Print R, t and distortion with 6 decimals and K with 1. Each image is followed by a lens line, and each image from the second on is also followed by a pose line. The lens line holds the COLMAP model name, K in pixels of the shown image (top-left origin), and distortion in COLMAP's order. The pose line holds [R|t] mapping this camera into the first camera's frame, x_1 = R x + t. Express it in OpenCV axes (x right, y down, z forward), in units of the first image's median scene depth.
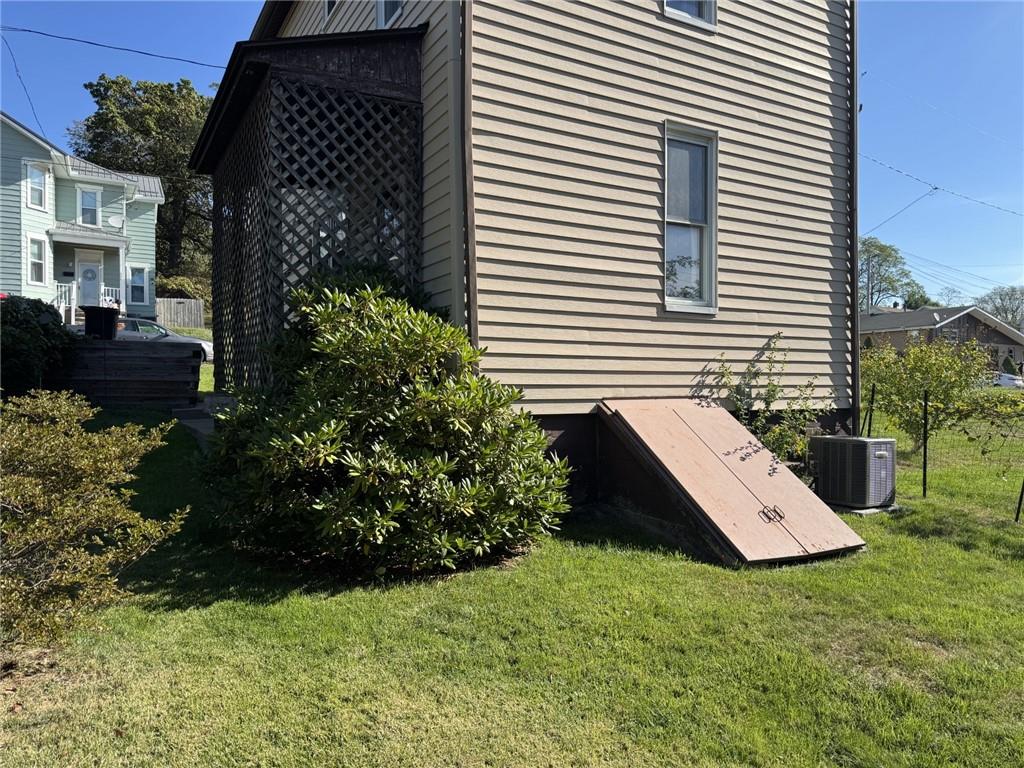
lens RADIAL K [[723.1, 0, 516.1], [0, 723.1, 386.1], [0, 0, 1]] dist [0.064455, -0.076932]
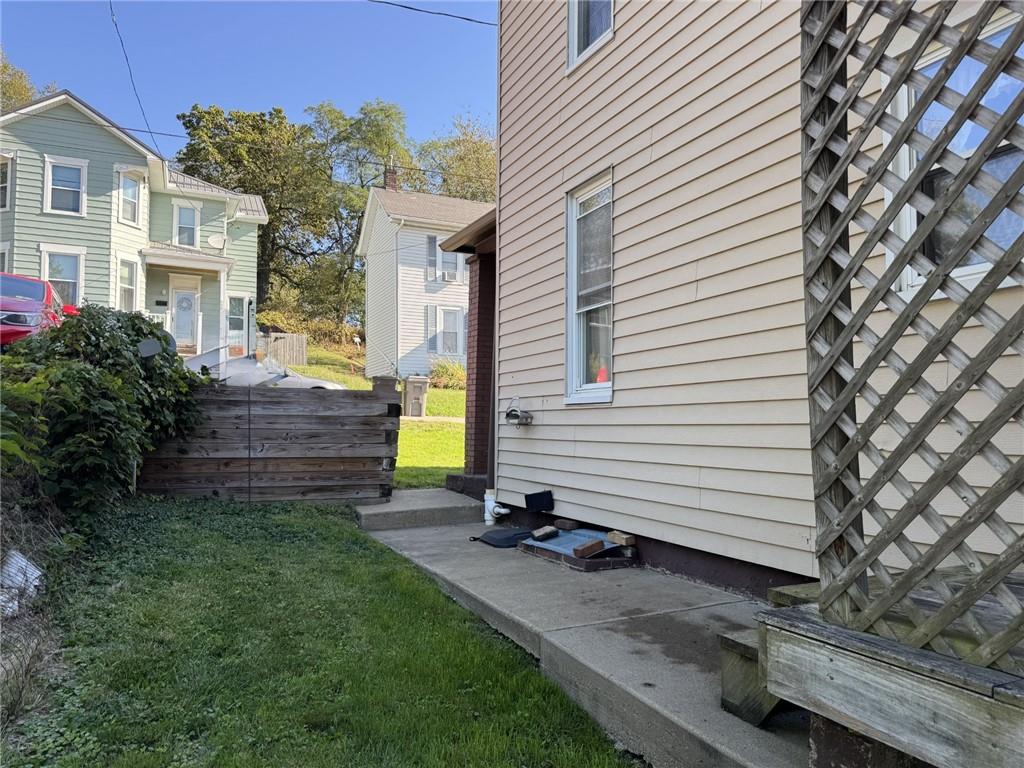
lens RADIAL K [[723.1, 0, 501.8], [0, 723.1, 382.0], [0, 0, 1]] dist [0.064455, -0.076932]
pose [[0.995136, -0.000400, -0.098509, -0.140109], [-0.005088, 0.998449, -0.055447, -0.016224], [0.098379, 0.055679, 0.993590, 0.208953]]
